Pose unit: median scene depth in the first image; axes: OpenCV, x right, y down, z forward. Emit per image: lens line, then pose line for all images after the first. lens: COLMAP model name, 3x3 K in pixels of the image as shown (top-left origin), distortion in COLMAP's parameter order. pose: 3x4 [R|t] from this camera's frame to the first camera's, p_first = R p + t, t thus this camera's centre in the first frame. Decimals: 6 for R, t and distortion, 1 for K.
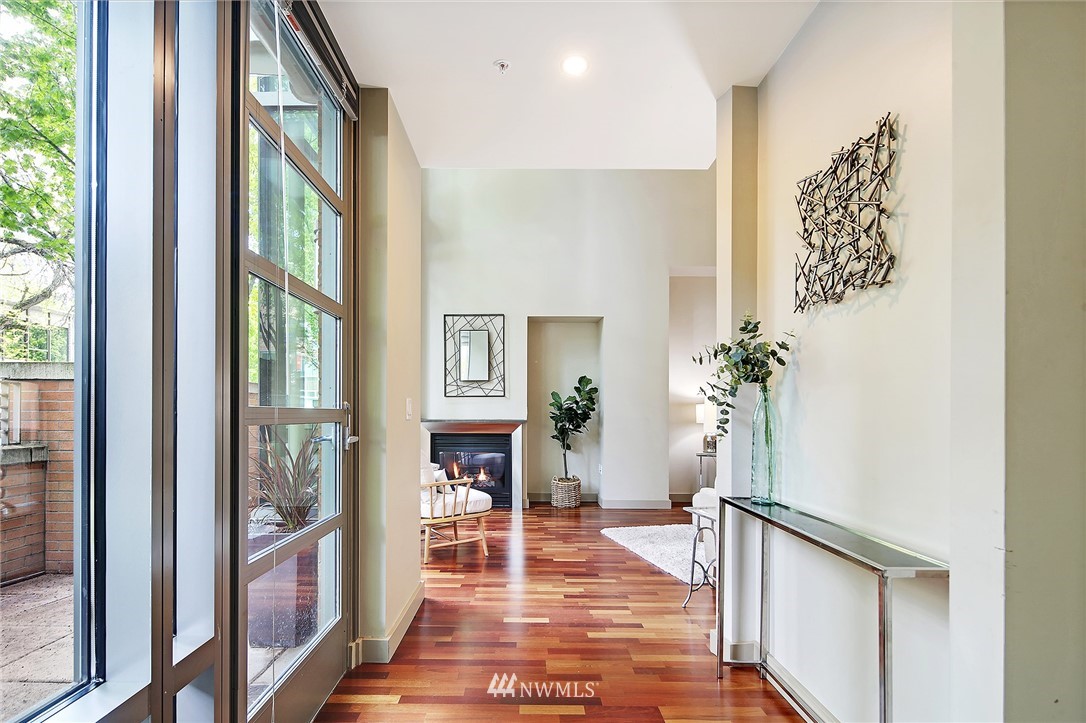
lens RADIAL K [[525.0, 0, 514.0], [0, 525.0, 409.9], [0, 0, 1]] dist [0.000750, -0.001565]
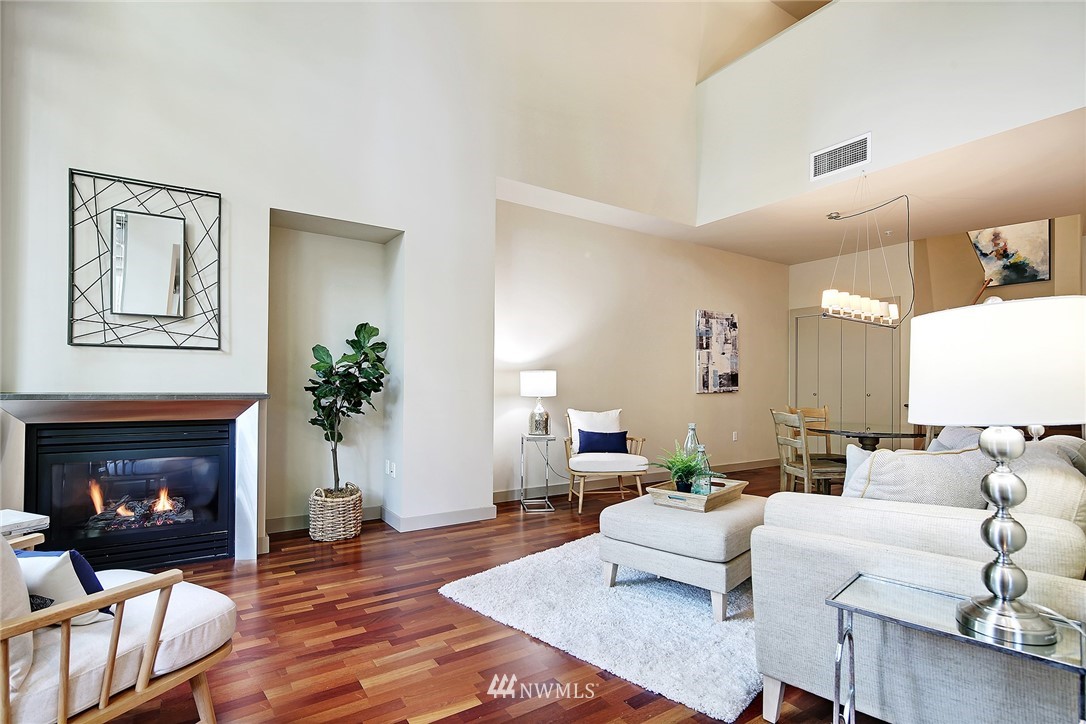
lens RADIAL K [[525.0, 0, 548.0], [0, 525.0, 377.3], [0, 0, 1]] dist [0.000750, -0.001565]
pose [[0.817176, 0.012231, 0.576259, -0.051755], [-0.008176, 0.999920, -0.009630, 0.005037], [-0.576330, 0.003158, 0.817211, 0.370039]]
